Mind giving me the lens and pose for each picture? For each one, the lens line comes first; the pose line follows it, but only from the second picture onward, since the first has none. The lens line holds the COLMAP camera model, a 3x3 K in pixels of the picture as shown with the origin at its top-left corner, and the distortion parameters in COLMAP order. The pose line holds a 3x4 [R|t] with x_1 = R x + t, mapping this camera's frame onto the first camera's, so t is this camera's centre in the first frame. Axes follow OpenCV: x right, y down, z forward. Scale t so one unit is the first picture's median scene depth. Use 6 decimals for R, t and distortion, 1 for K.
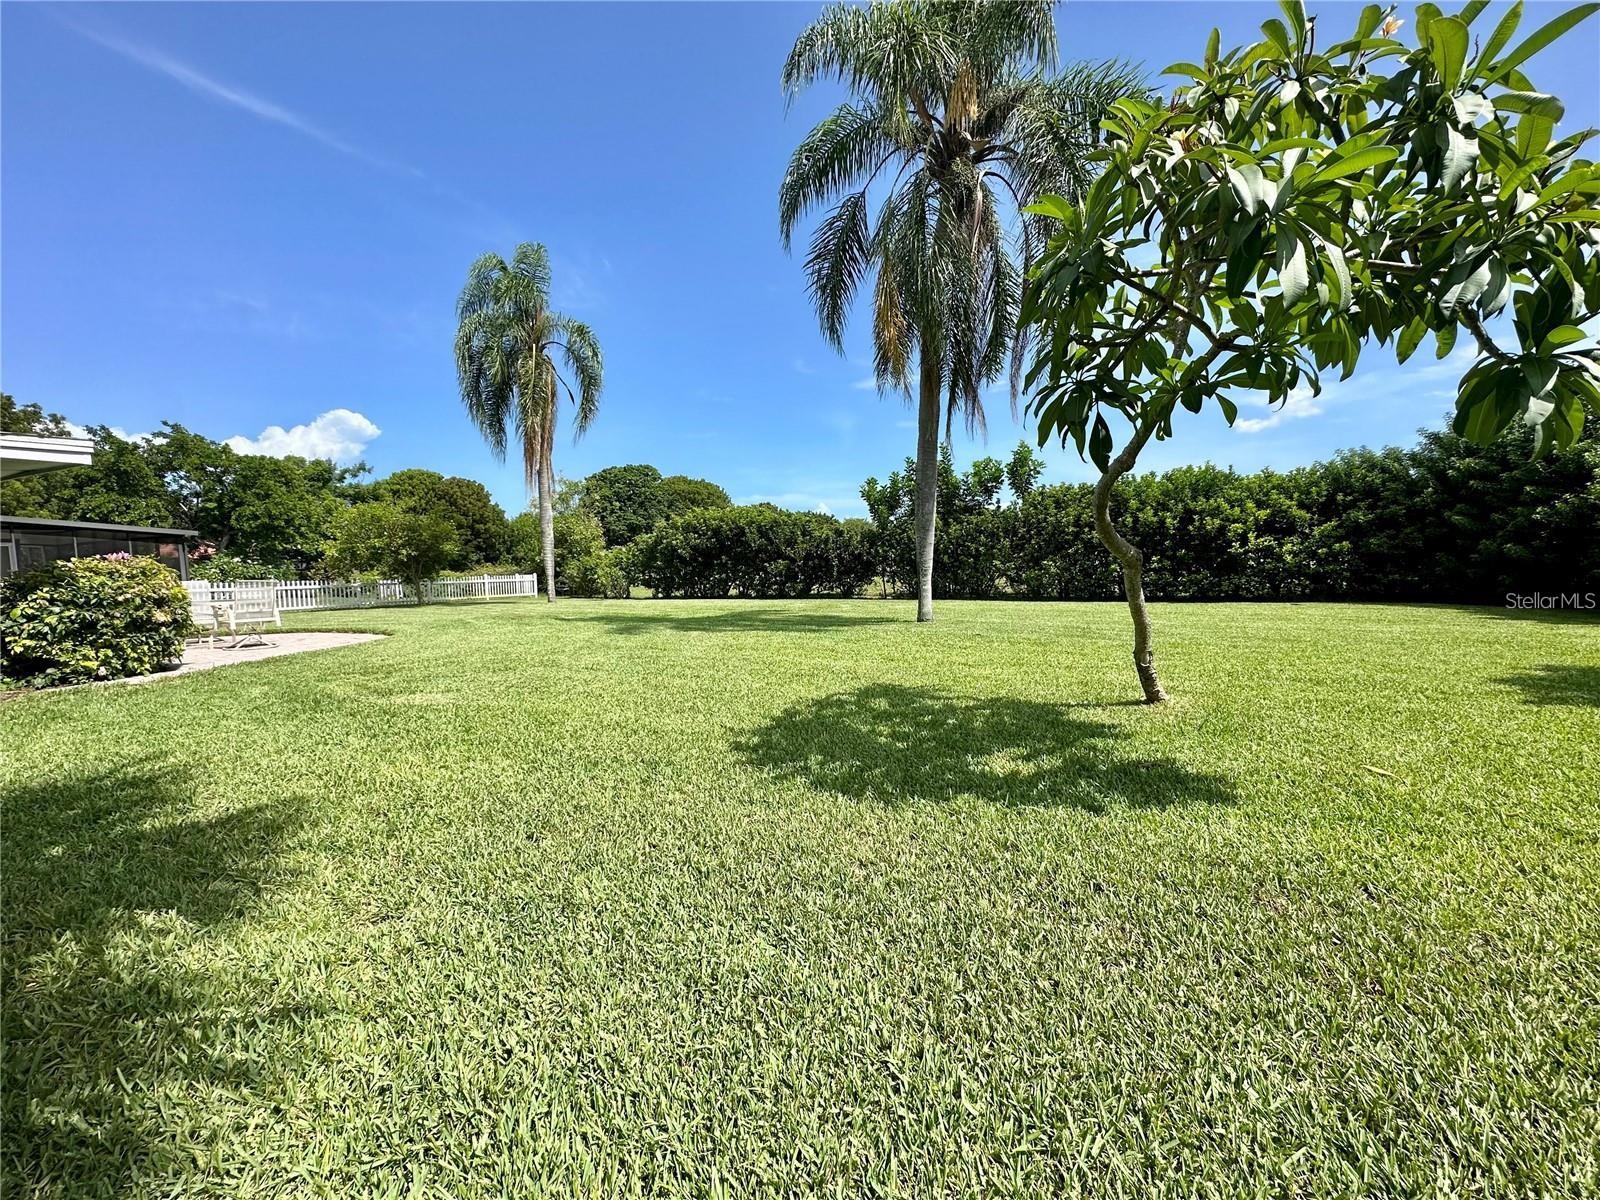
lens RADIAL K [[625.9, 0, 800.0], [0, 625.9, 600.0], [0, 0, 1]] dist [-0.013729, 0.000032]
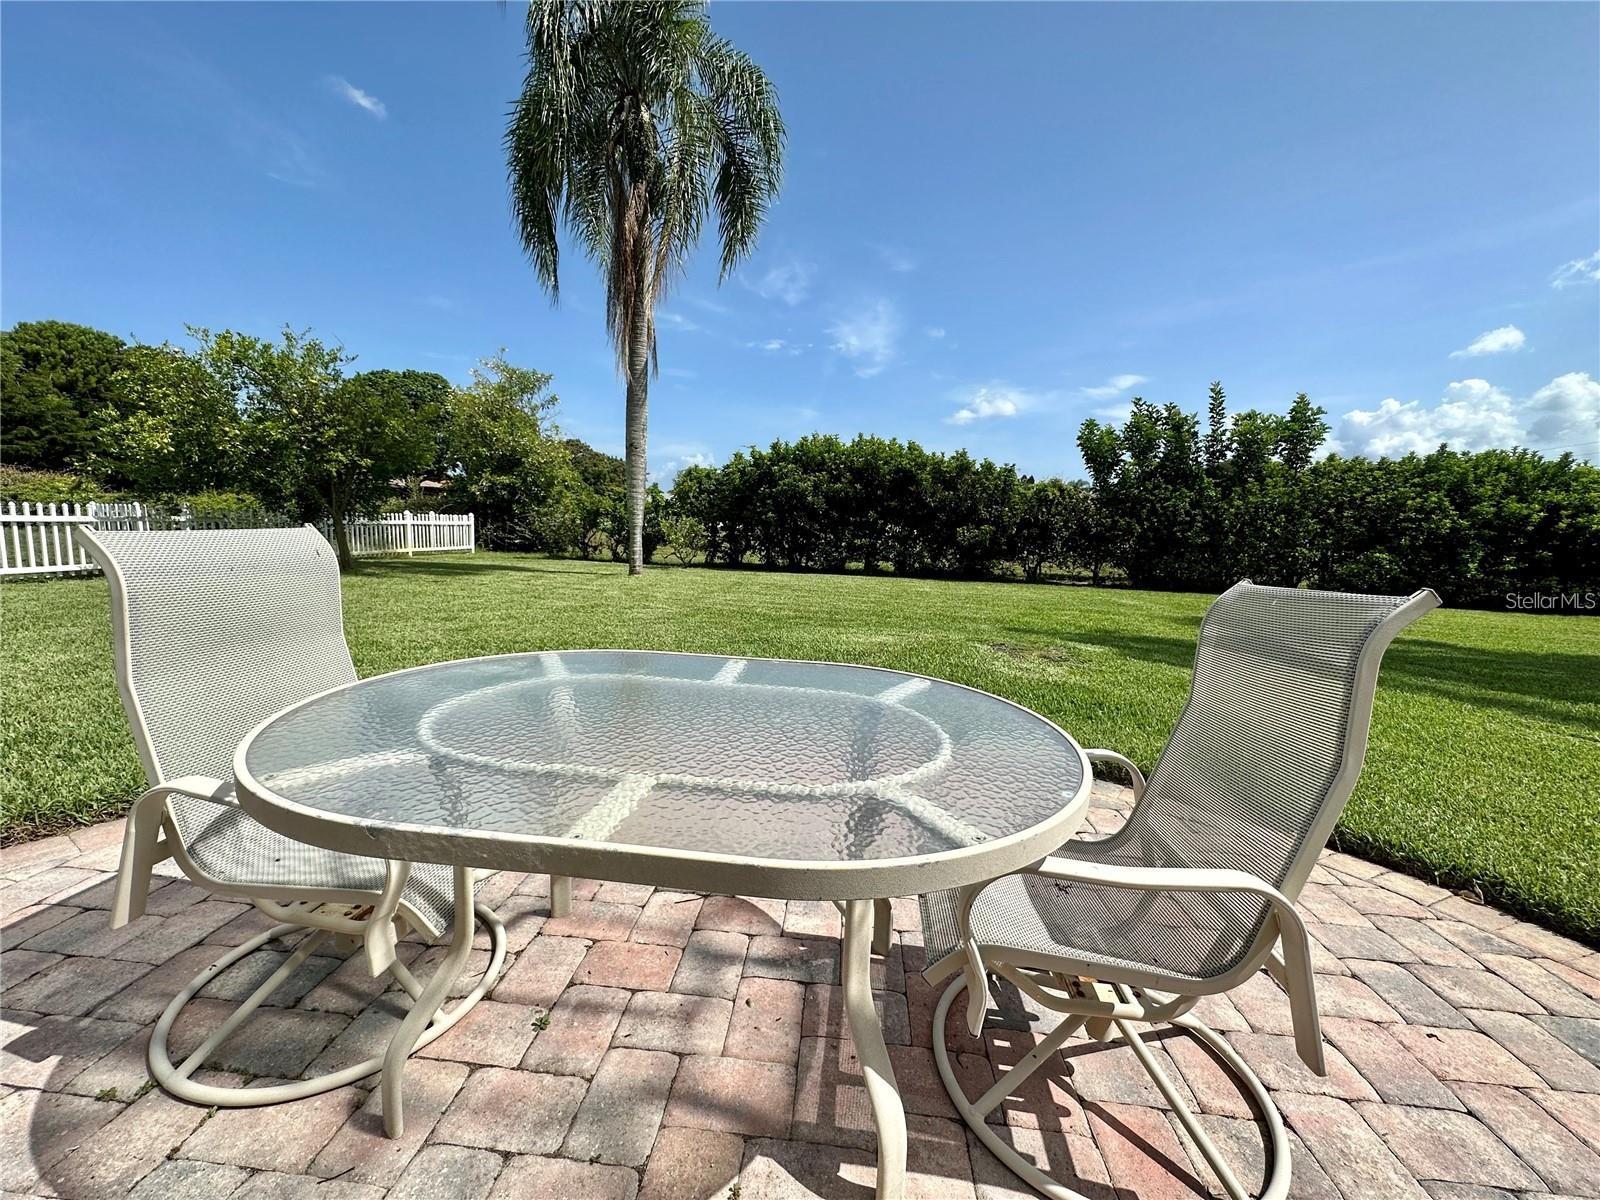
lens RADIAL K [[625.9, 0, 800.0], [0, 625.9, 600.0], [0, 0, 1]] dist [-0.013729, 0.000032]
pose [[0.927076, 0.018584, 0.374412, -0.479851], [-0.044551, 0.997154, 0.060819, -0.012908], [-0.372216, -0.073064, 0.925266, 0.416706]]
